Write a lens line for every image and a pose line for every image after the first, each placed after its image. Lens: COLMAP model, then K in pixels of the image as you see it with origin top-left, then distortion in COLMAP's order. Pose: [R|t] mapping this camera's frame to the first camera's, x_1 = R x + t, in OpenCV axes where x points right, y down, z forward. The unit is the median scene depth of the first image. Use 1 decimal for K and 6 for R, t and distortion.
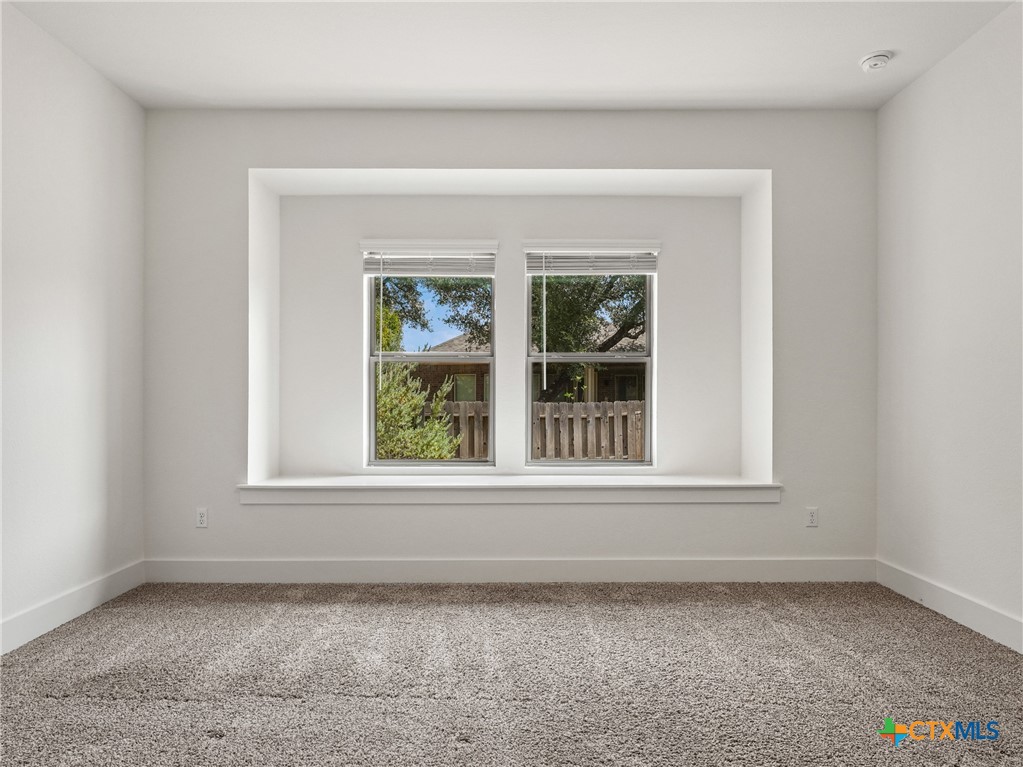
lens RADIAL K [[585.2, 0, 503.2], [0, 585.2, 398.3], [0, 0, 1]] dist [0.001795, 0.001299]
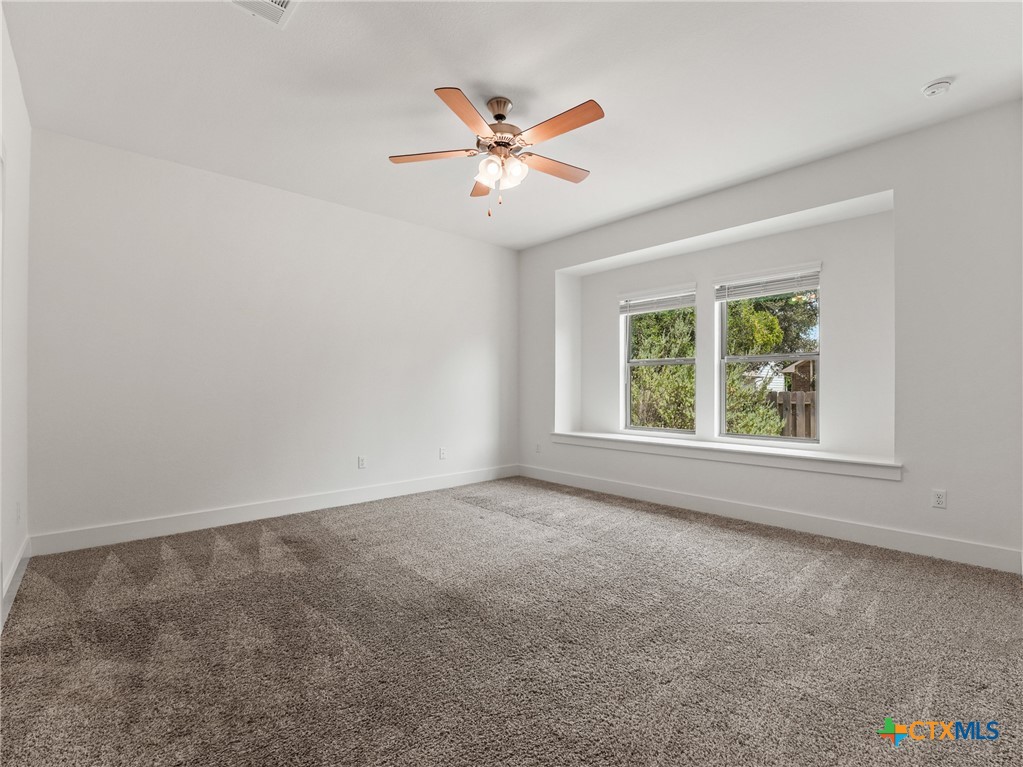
lens RADIAL K [[475.4, 0, 511.6], [0, 475.4, 385.5], [0, 0, 1]] dist [-0.022553, -0.000687]
pose [[0.670615, -0.001024, -0.741805, 0.640139], [-0.004489, 0.999975, -0.005439, 0.001413], [0.741792, 0.006978, 0.670593, -0.168113]]
